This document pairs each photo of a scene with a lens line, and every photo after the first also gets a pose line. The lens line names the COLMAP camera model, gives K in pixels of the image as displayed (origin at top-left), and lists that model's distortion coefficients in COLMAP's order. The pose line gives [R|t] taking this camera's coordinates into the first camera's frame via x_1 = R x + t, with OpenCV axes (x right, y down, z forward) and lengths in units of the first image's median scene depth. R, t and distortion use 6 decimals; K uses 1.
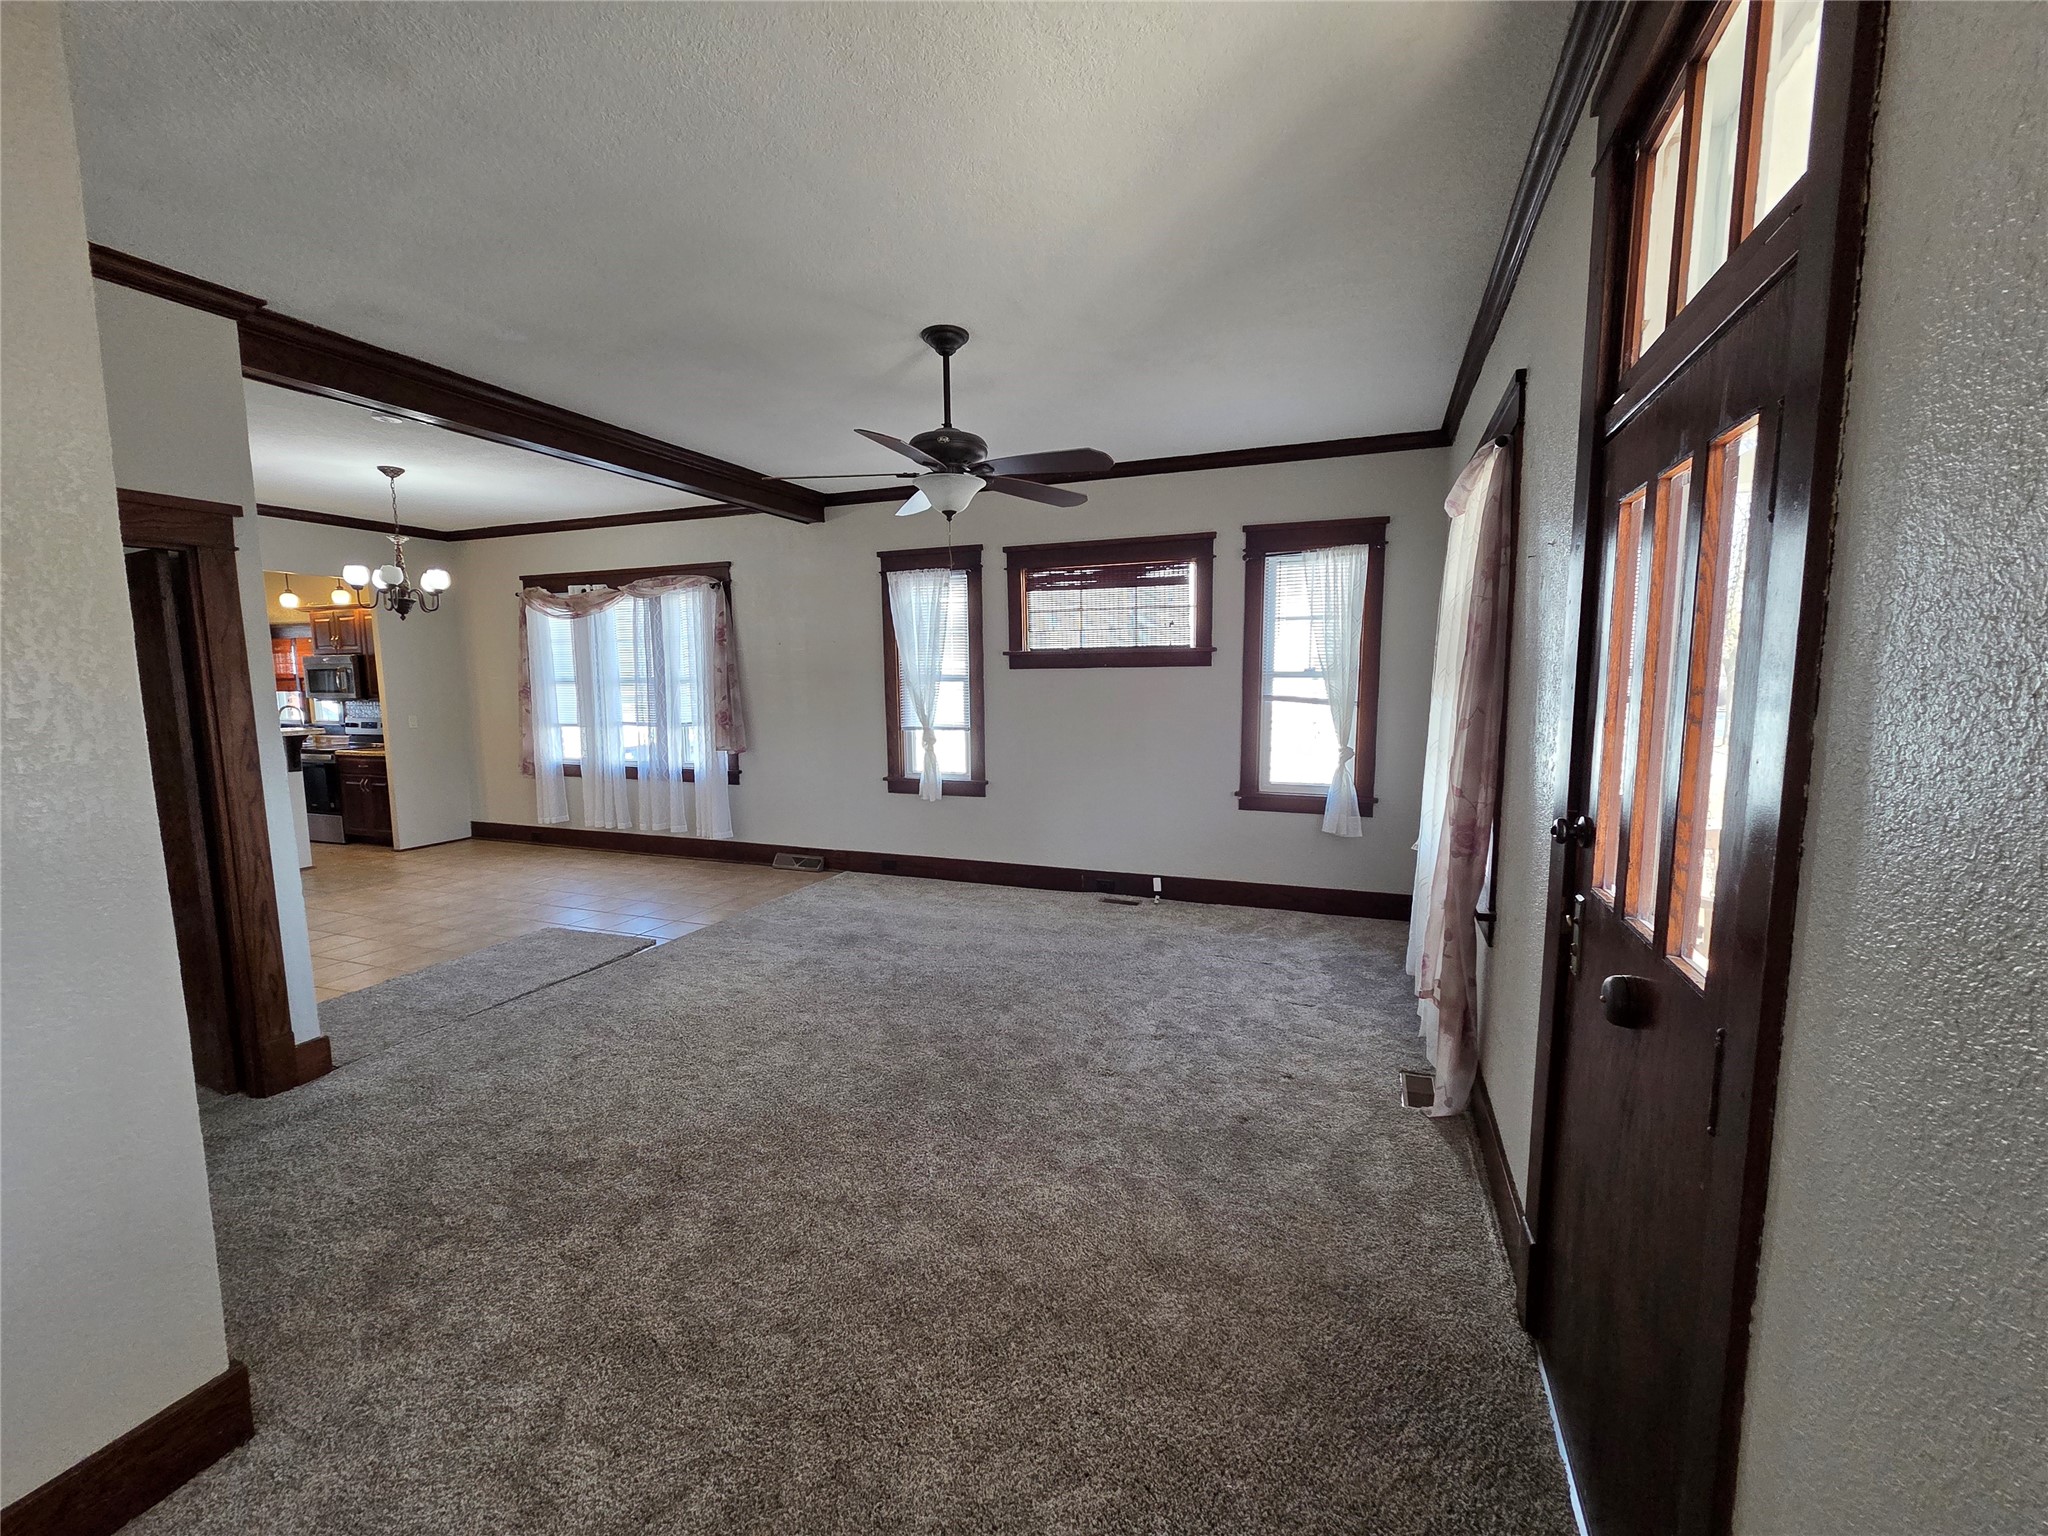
lens RADIAL K [[836.9, 0, 1019.0], [0, 836.9, 773.4], [0, 0, 1]] dist [0.008089, 0.000422]
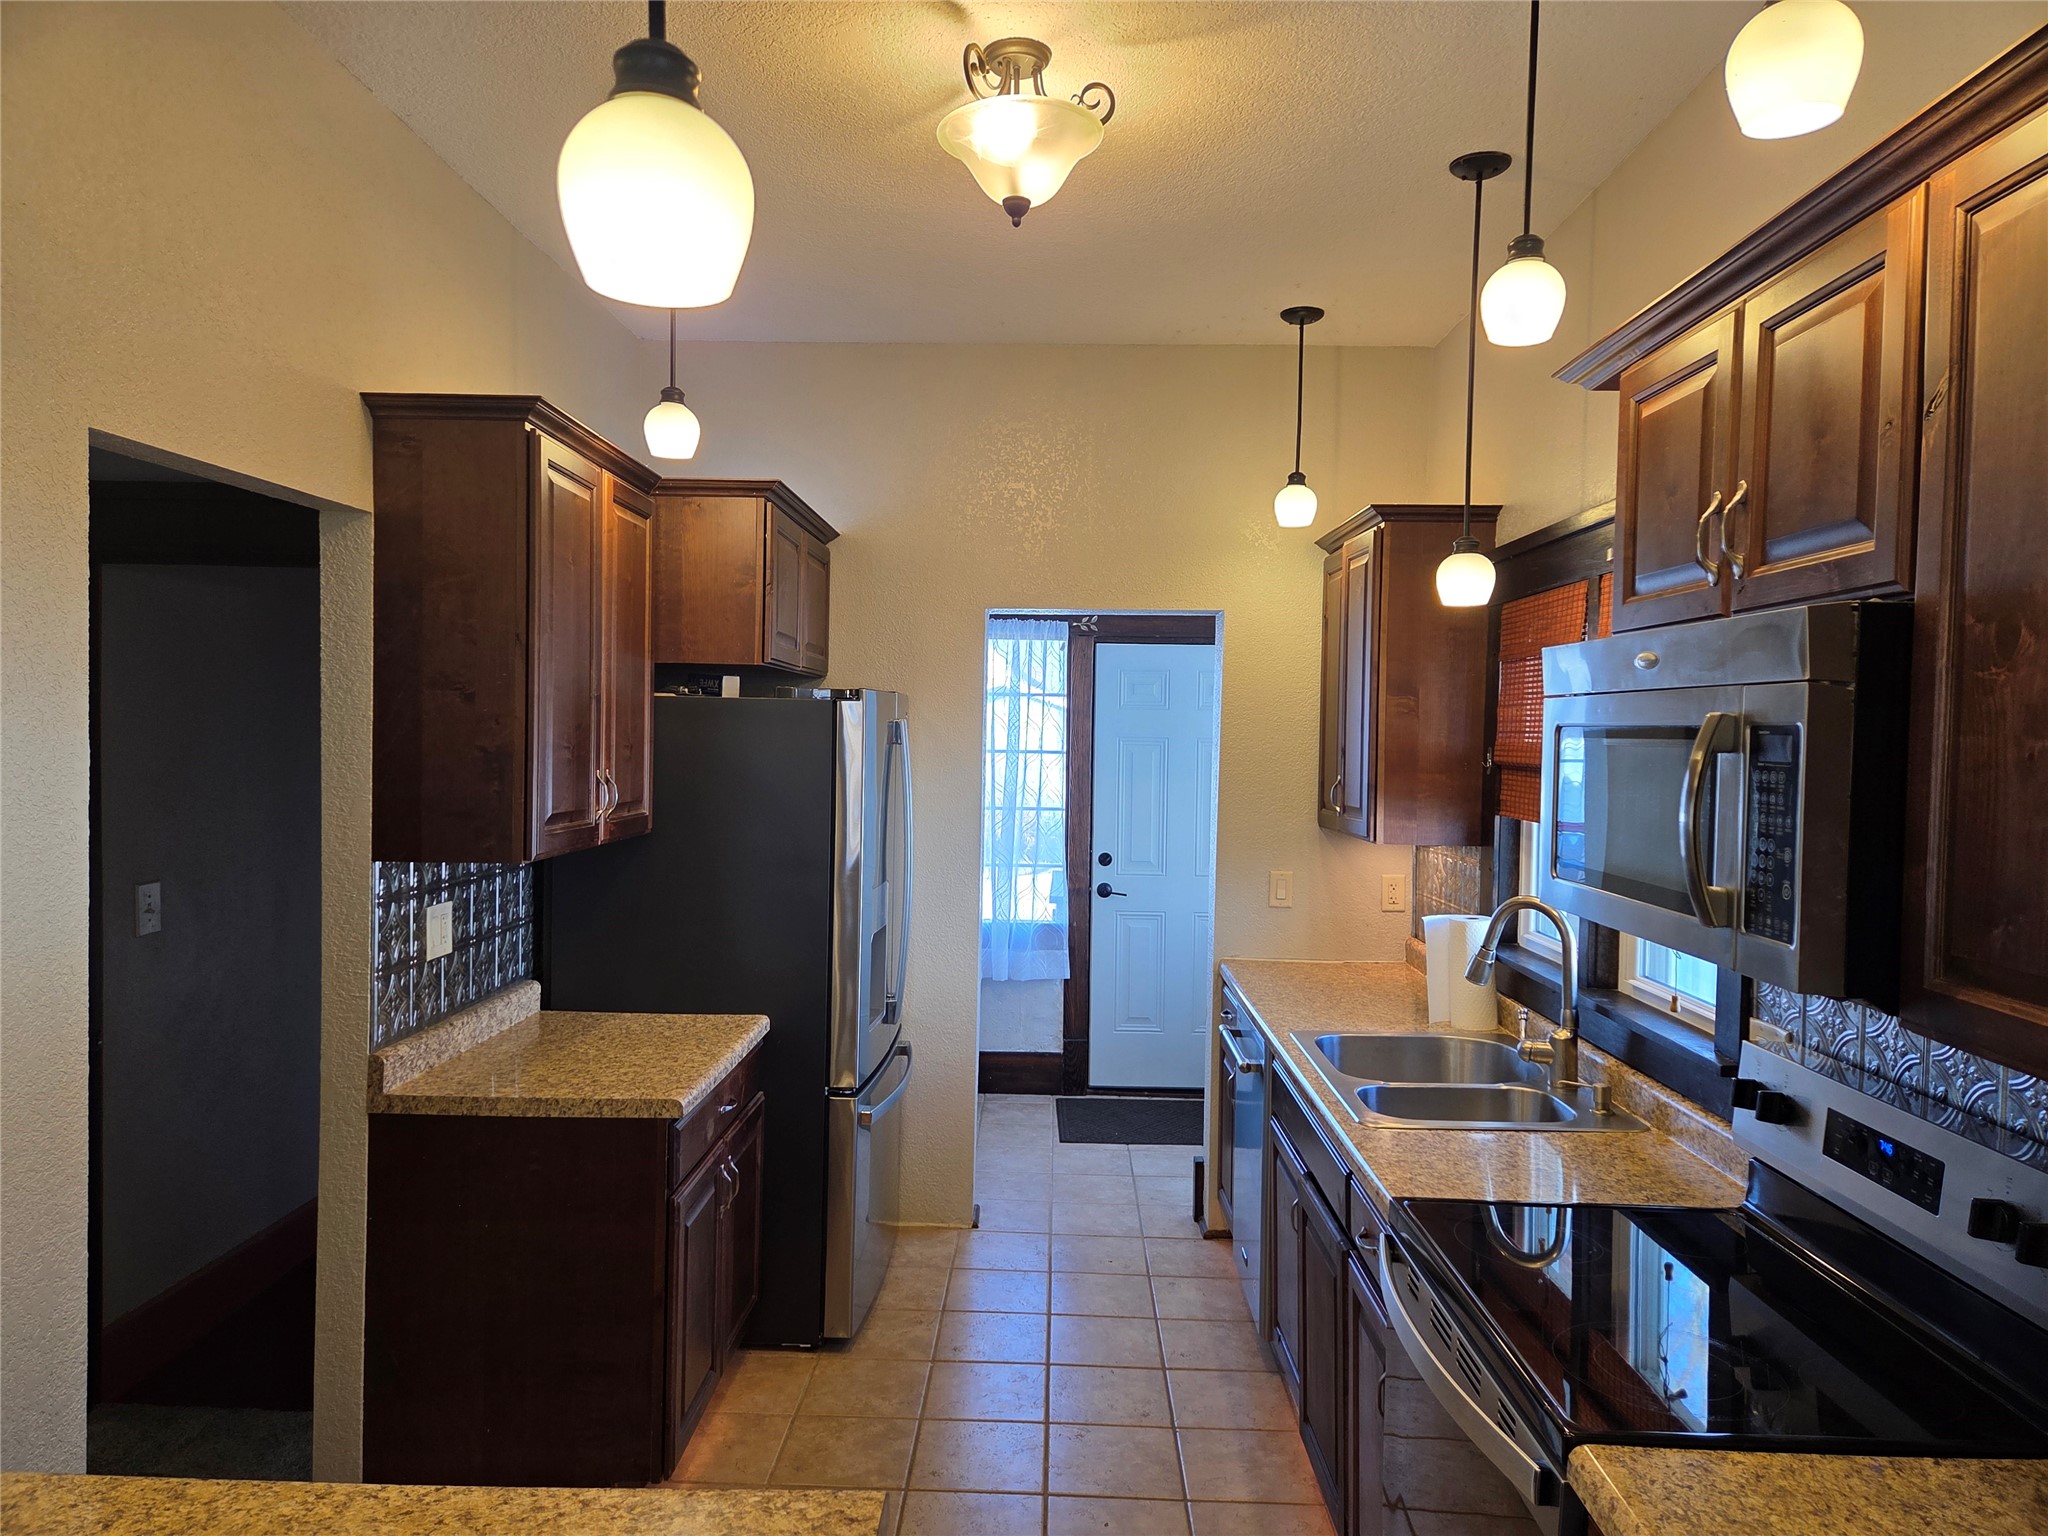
lens RADIAL K [[1371.1, 0, 1023.4], [0, 1371.1, 770.1], [0, 0, 1]] dist [0.068471, -0.042804]
pose [[0.354101, 0.042524, -0.934240, -0.707432], [-0.130153, 0.991485, -0.004202, -0.112841], [0.926106, 0.123082, 0.356620, 0.904962]]
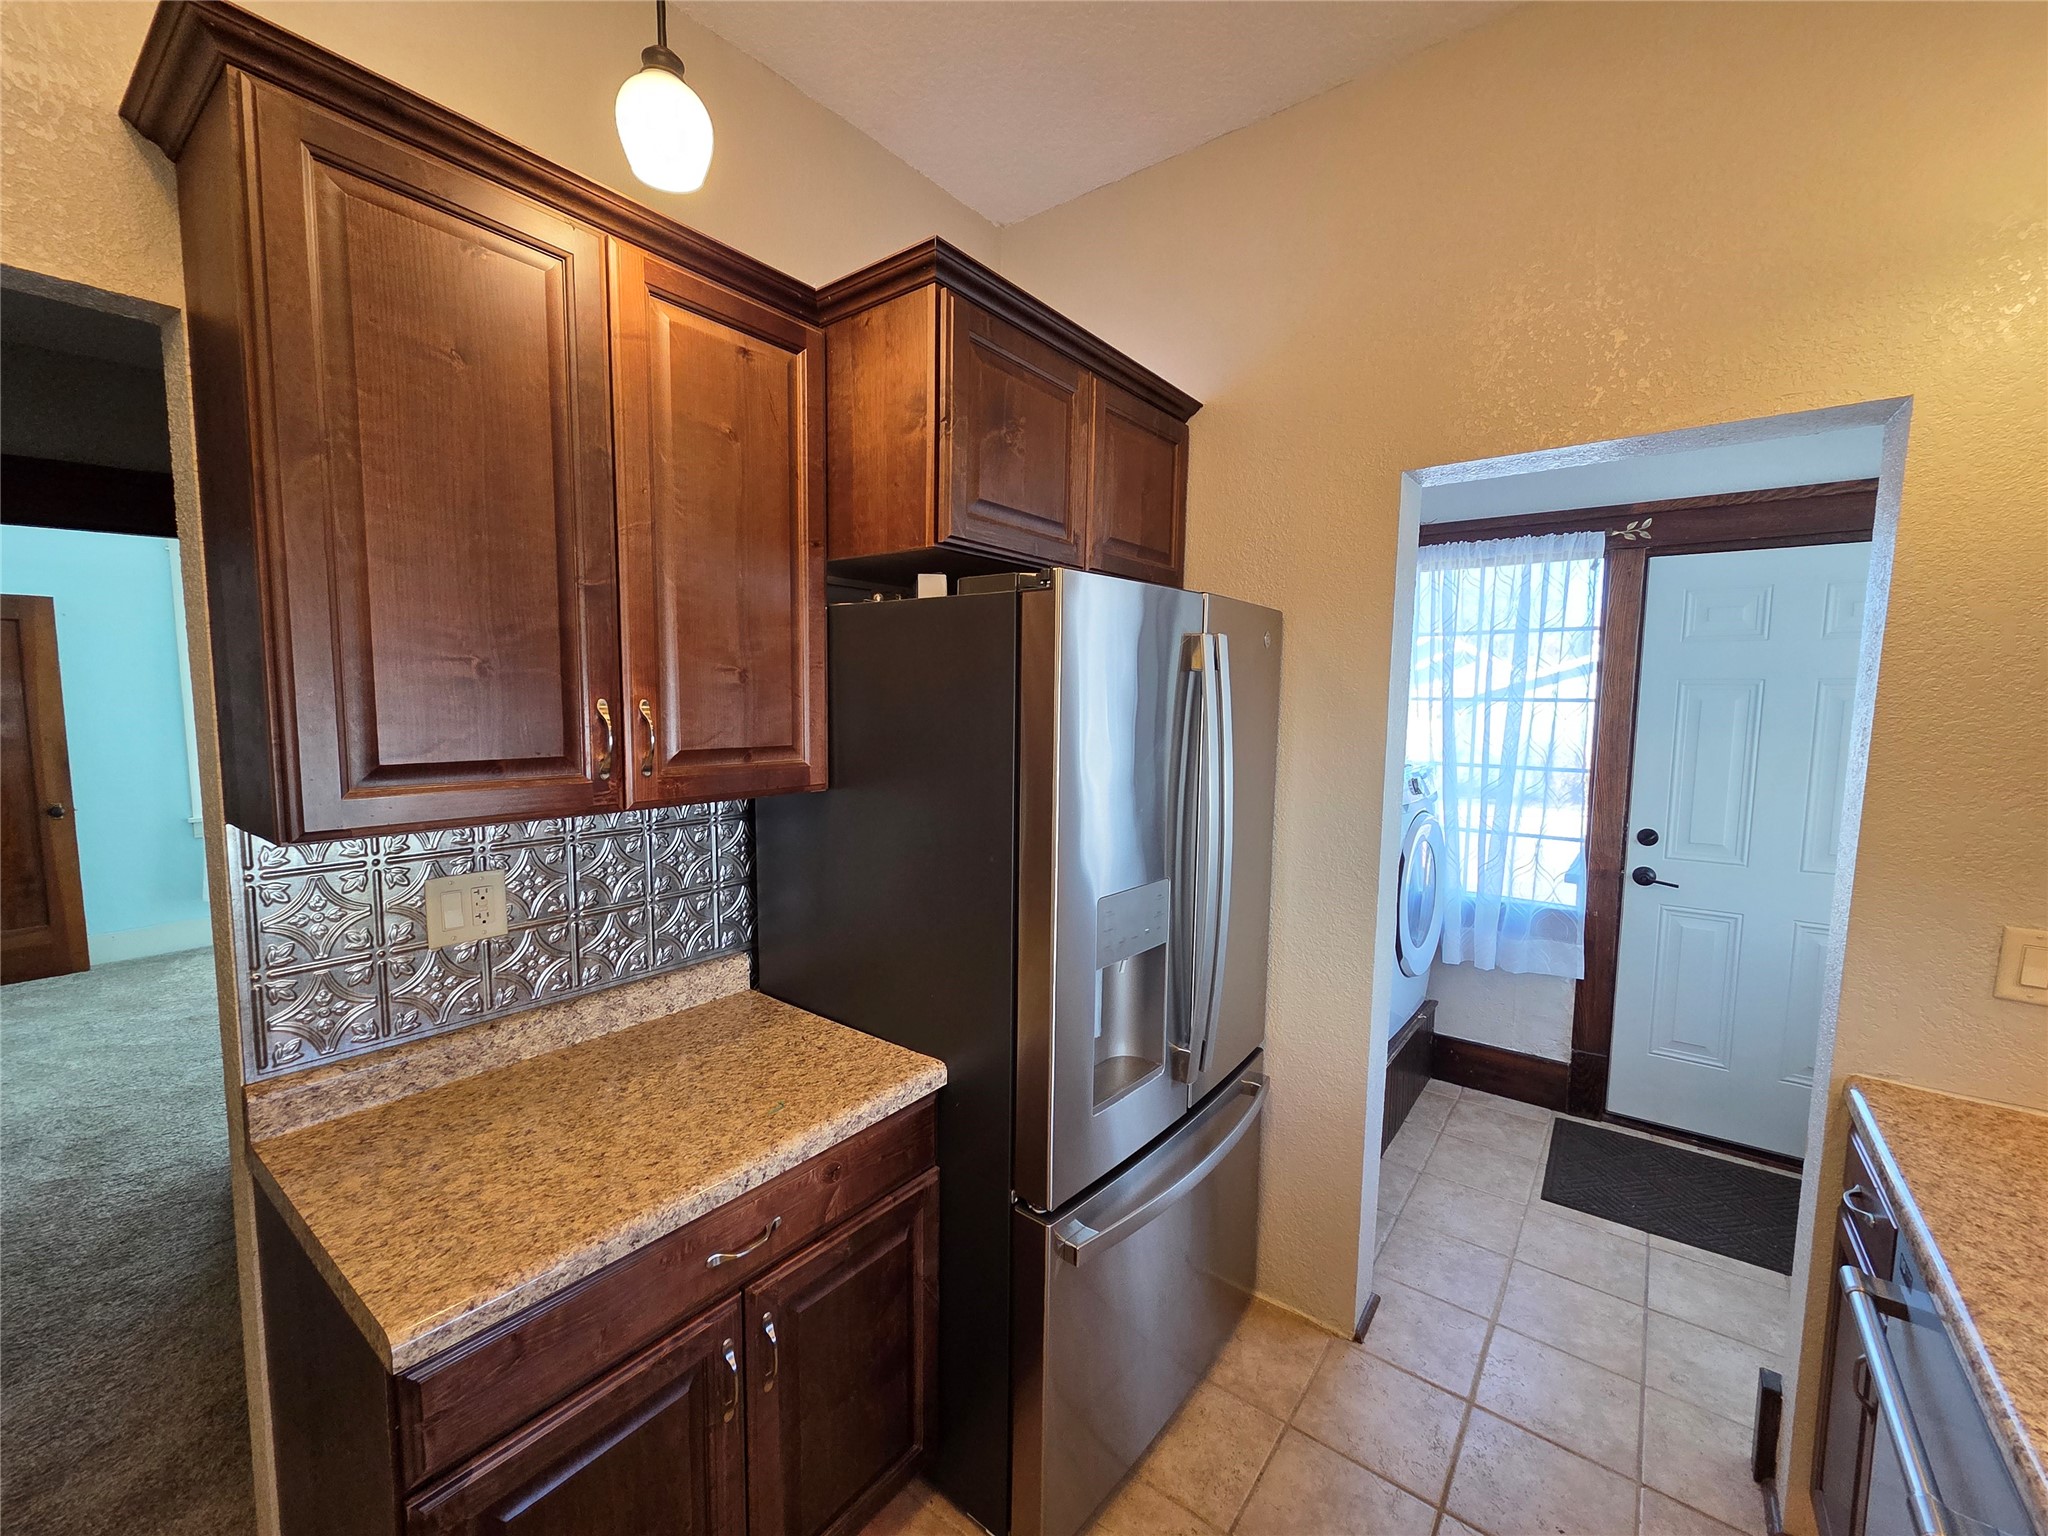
lens RADIAL K [[836.9, 0, 1038.2], [0, 836.9, 777.6], [0, 0, 1]] dist [0.008089, 0.000422]
pose [[-0.255087, 0.101483, -0.961578, -1.010965], [-0.122295, 0.983104, 0.136197, -0.116338], [0.959153, 0.152338, -0.238367, 1.068084]]
